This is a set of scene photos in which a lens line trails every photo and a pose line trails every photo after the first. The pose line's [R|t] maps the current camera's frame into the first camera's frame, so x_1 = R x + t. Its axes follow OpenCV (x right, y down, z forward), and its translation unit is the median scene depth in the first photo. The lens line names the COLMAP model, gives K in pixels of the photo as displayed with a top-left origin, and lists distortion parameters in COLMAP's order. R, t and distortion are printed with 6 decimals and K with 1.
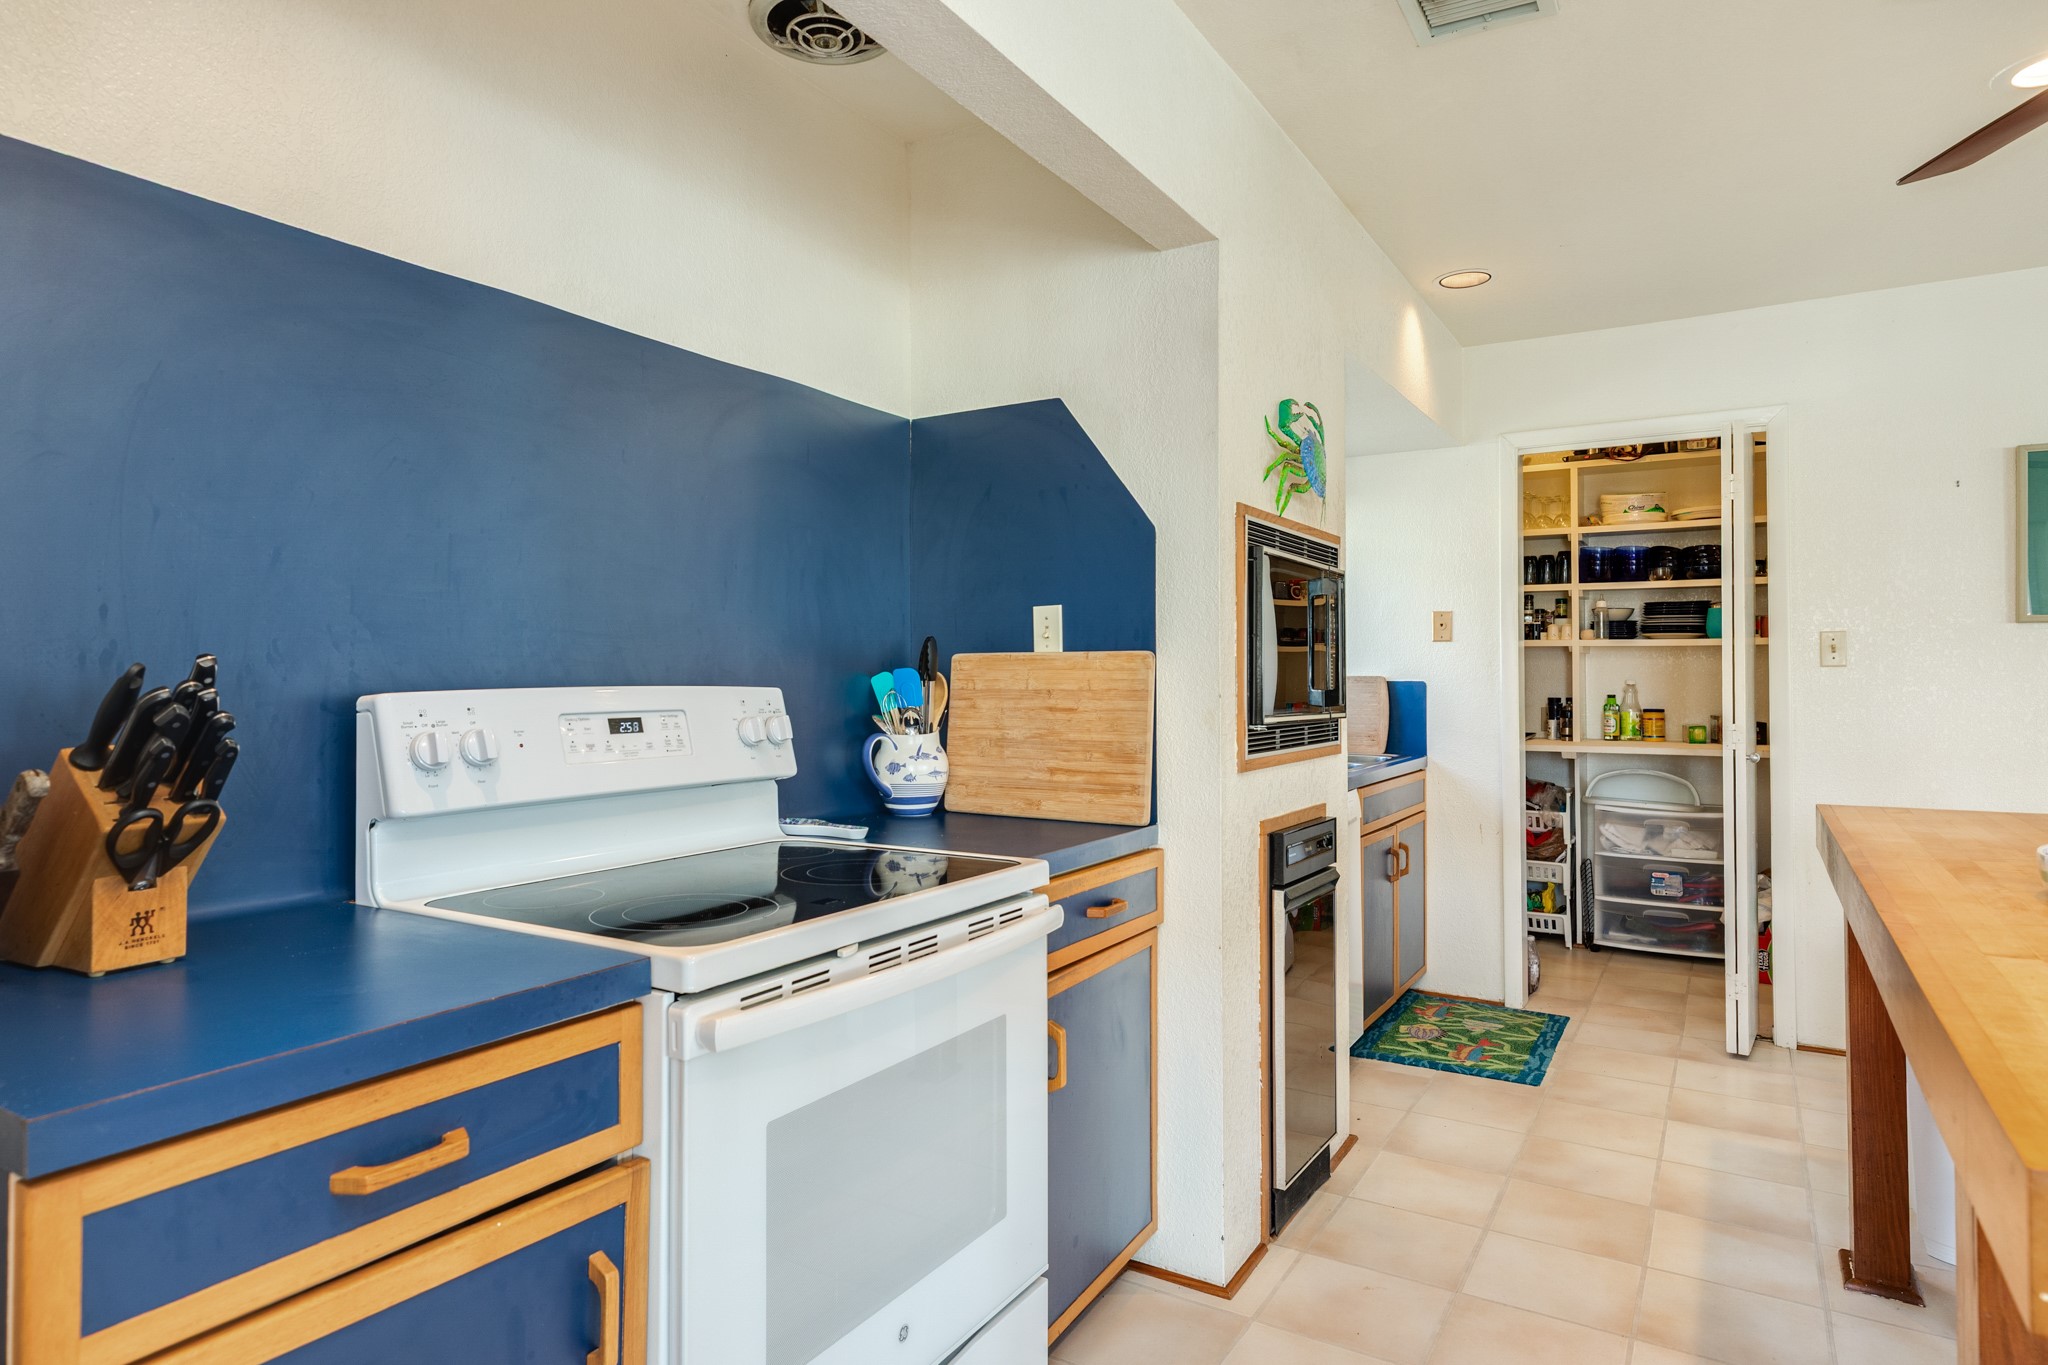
lens RADIAL K [[1164.7, 0, 1033.7], [0, 1164.7, 688.0], [0, 0, 1]] dist [0.000975, 0.000943]
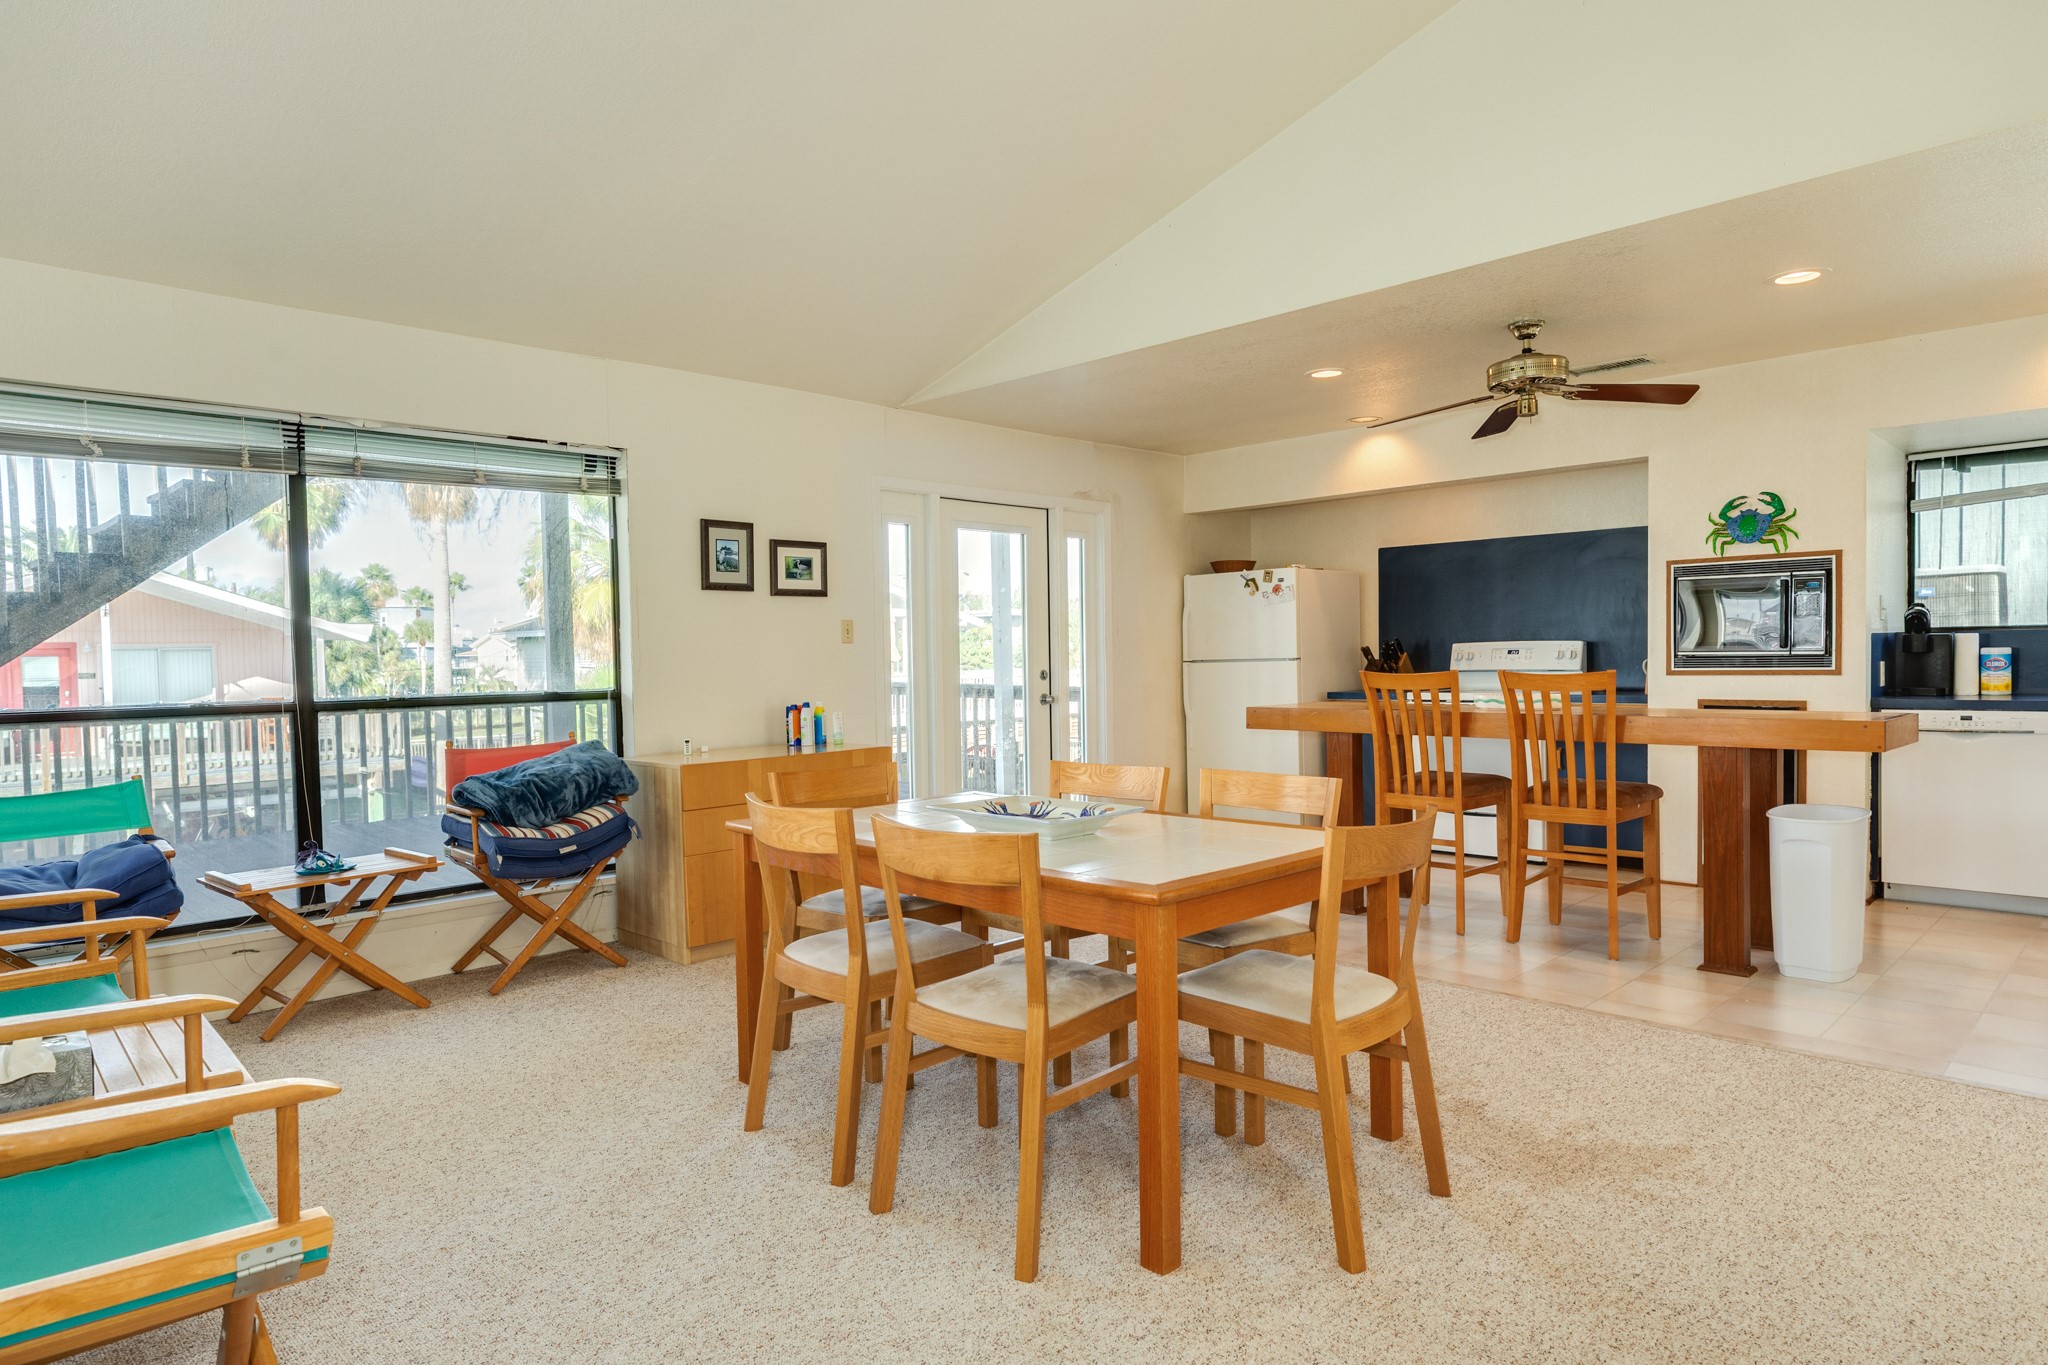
lens RADIAL K [[1164.7, 0, 1033.7], [0, 1164.7, 688.0], [0, 0, 1]] dist [0.000975, 0.000943]
pose [[-0.256194, 0.026457, -0.966263, 1.895460], [0.002441, 0.999640, 0.026724, 0.024155], [0.966622, 0.004488, -0.256167, 0.214934]]
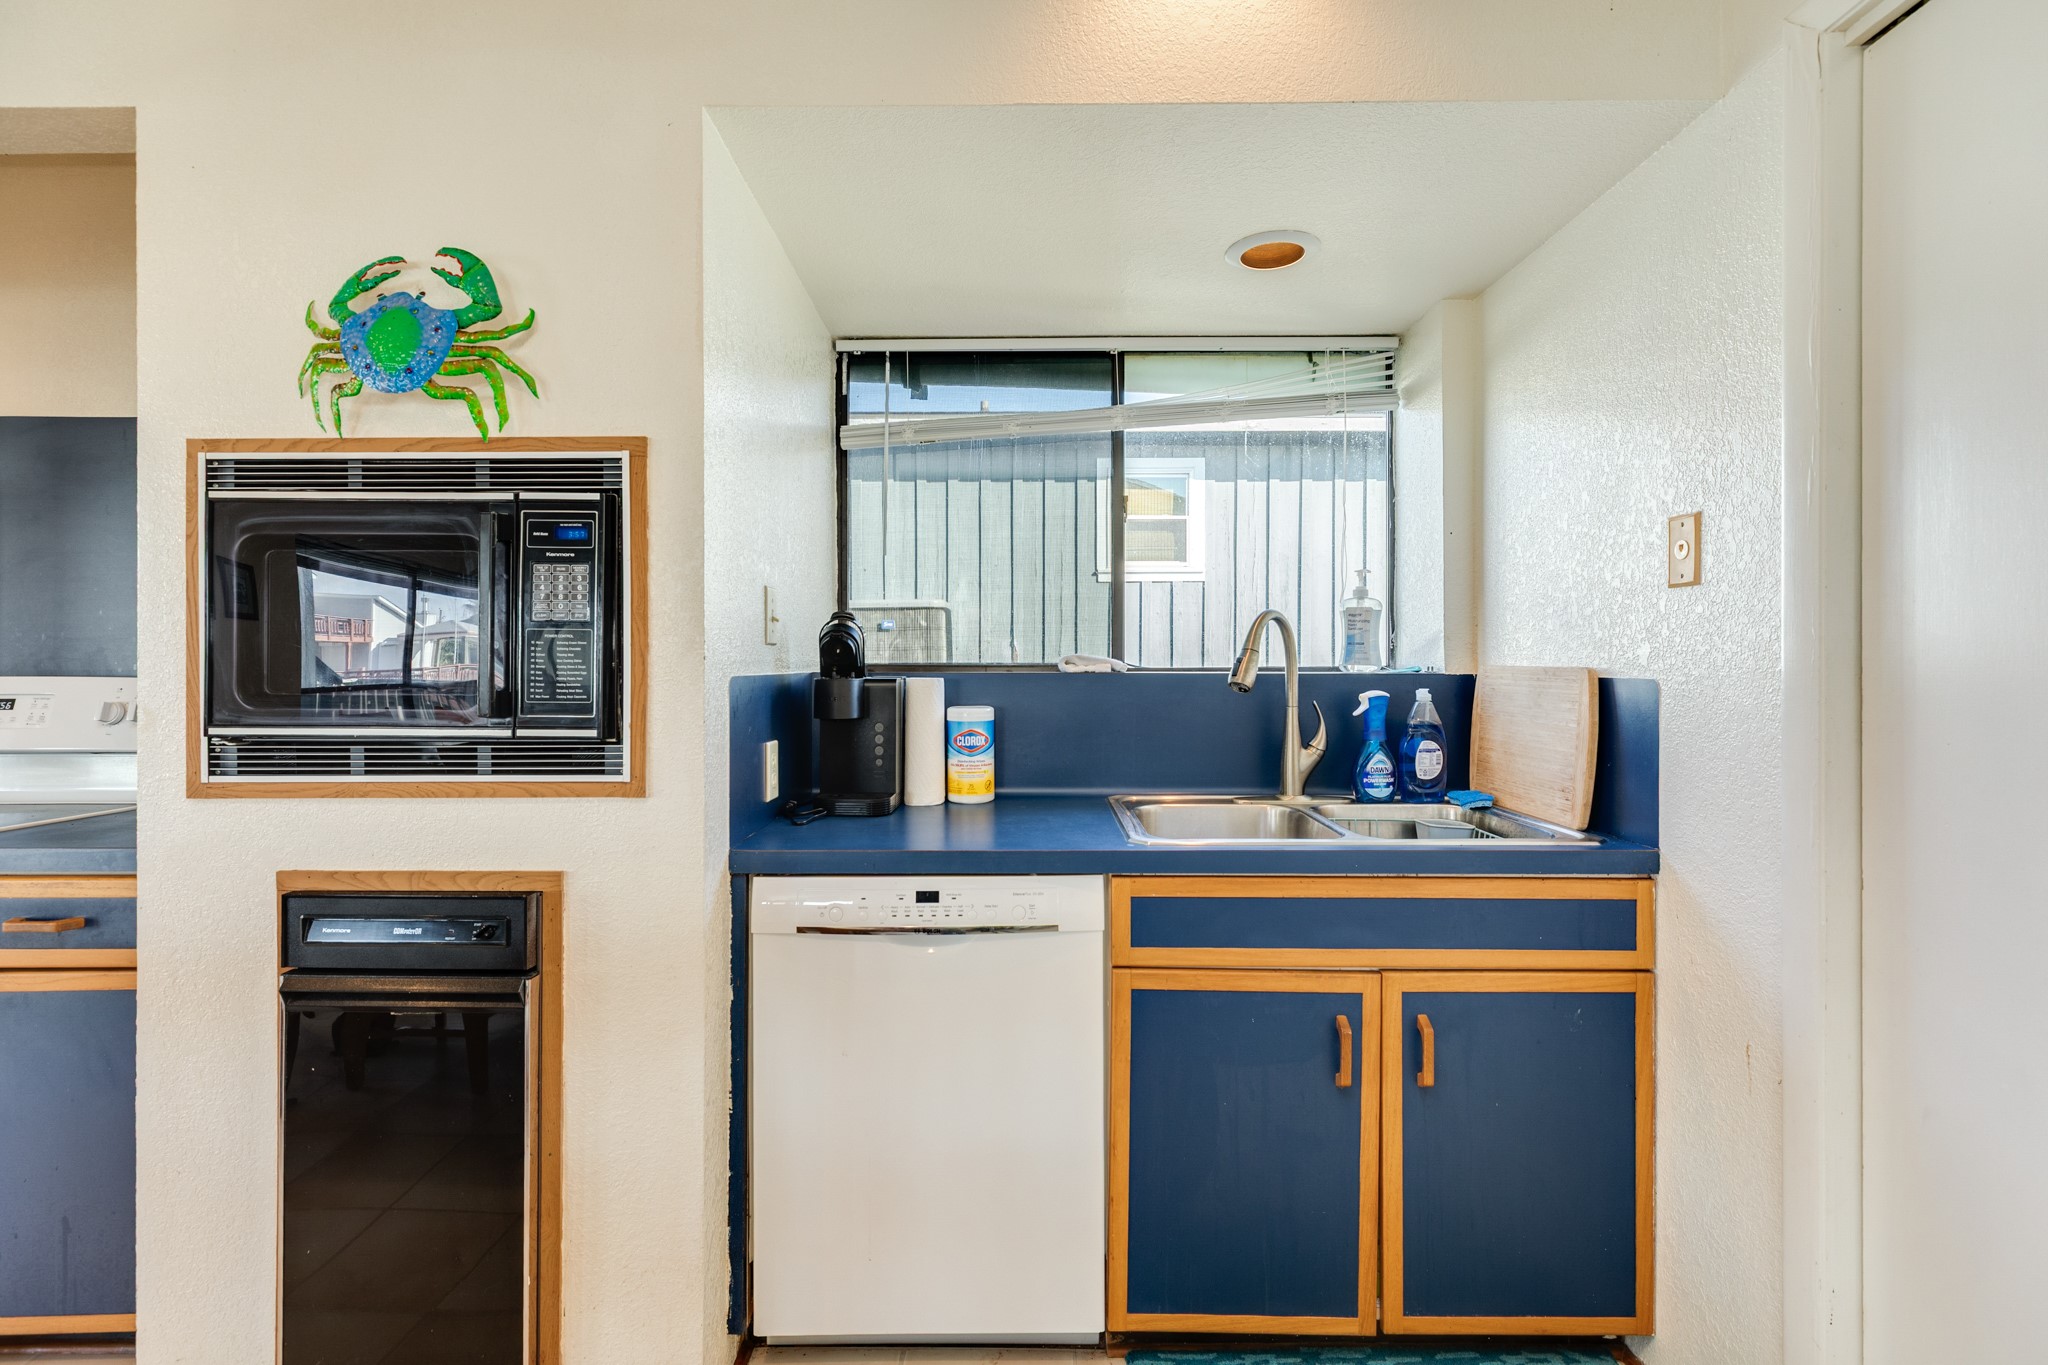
lens RADIAL K [[927.5, 0, 1026.4], [0, 927.5, 667.0], [0, 0, 1]] dist [0.005127, 0.000640]
pose [[0.505831, -0.007196, -0.862603, 0.640248], [-0.007458, 0.999891, -0.012715, -0.003921], [0.862600, 0.012865, 0.505722, 0.764540]]
